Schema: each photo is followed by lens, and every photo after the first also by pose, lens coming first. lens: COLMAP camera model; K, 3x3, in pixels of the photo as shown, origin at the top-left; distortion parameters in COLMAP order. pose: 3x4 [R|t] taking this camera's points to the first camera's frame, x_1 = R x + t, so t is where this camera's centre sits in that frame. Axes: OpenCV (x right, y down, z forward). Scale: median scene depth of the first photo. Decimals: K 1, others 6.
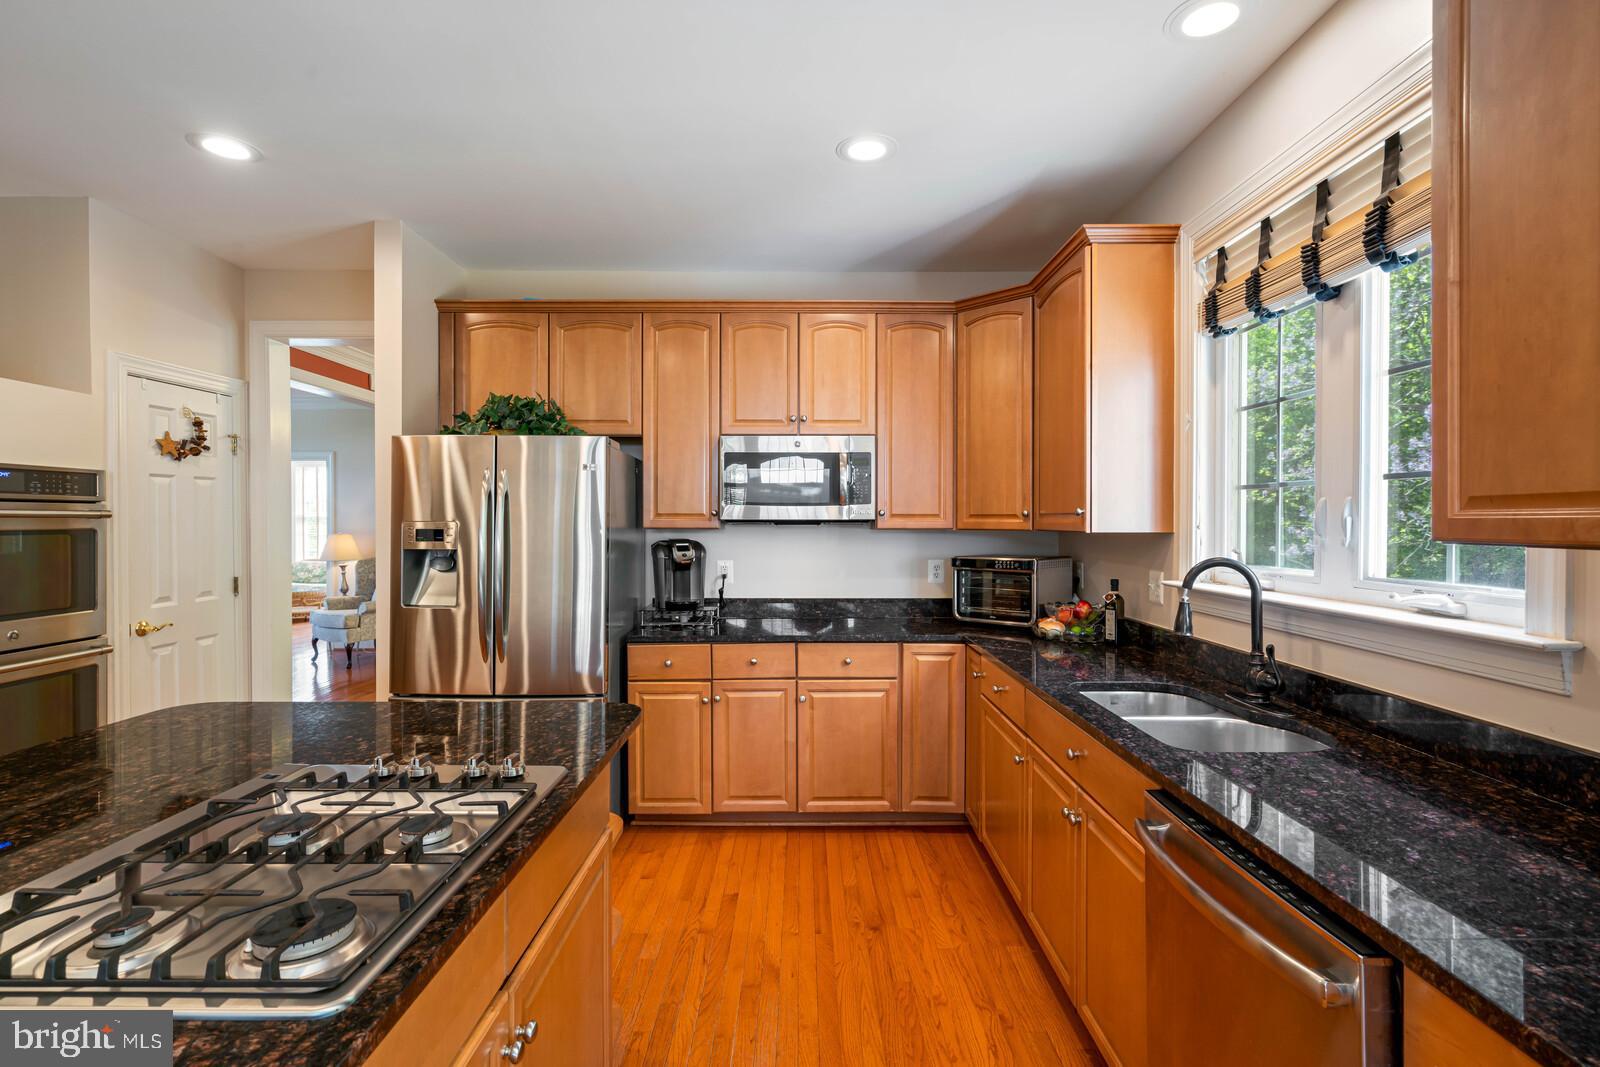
lens RADIAL K [[742.9, 0, 811.8], [0, 742.9, 528.9], [0, 0, 1]] dist [-0.004459, 0.002826]
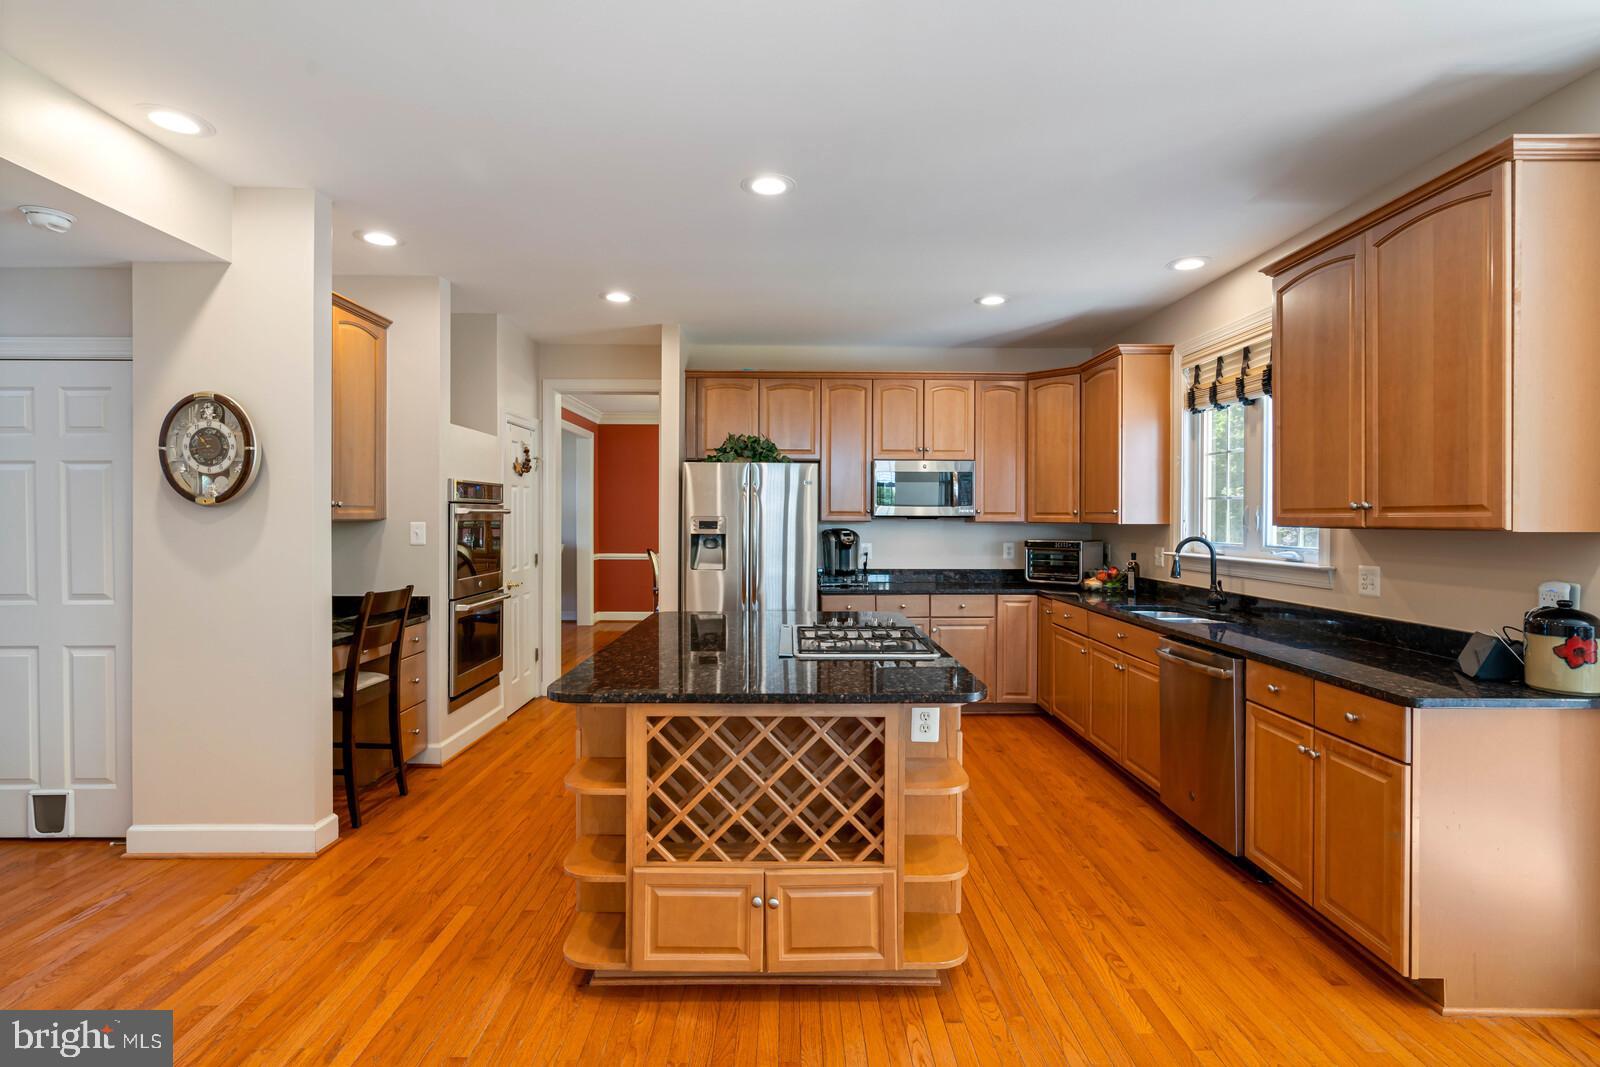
lens RADIAL K [[765.7, 0, 807.2], [0, 765.7, 520.7], [0, 0, 1]] dist [0.002680, 0.002064]
pose [[0.999861, 0.002260, 0.016548, -0.307796], [-0.002189, 0.999988, -0.004280, 0.005225], [-0.016557, 0.004243, 0.999854, -0.612454]]
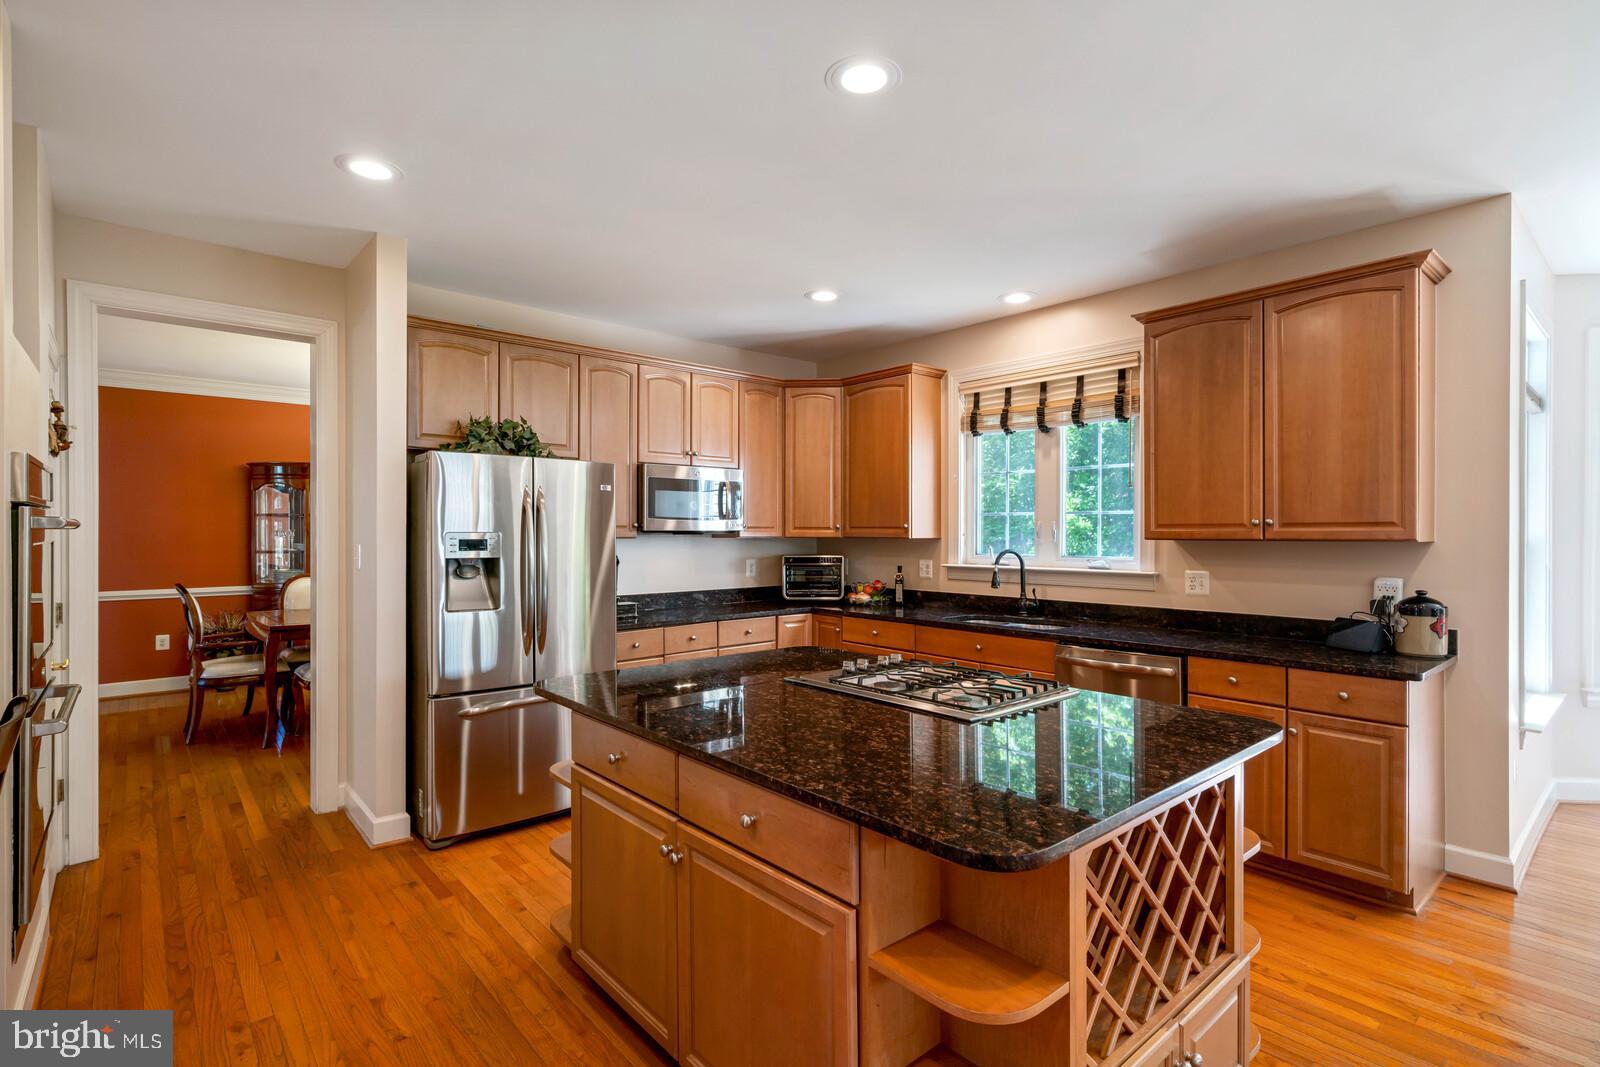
lens RADIAL K [[765.7, 0, 794.3], [0, 765.7, 535.5], [0, 0, 1]] dist [0.002680, 0.002064]
pose [[0.753900, -0.004950, 0.656971, -0.839172], [0.007254, 0.999973, -0.000789, -0.001662], [-0.656950, 0.005361, 0.753915, -0.147241]]
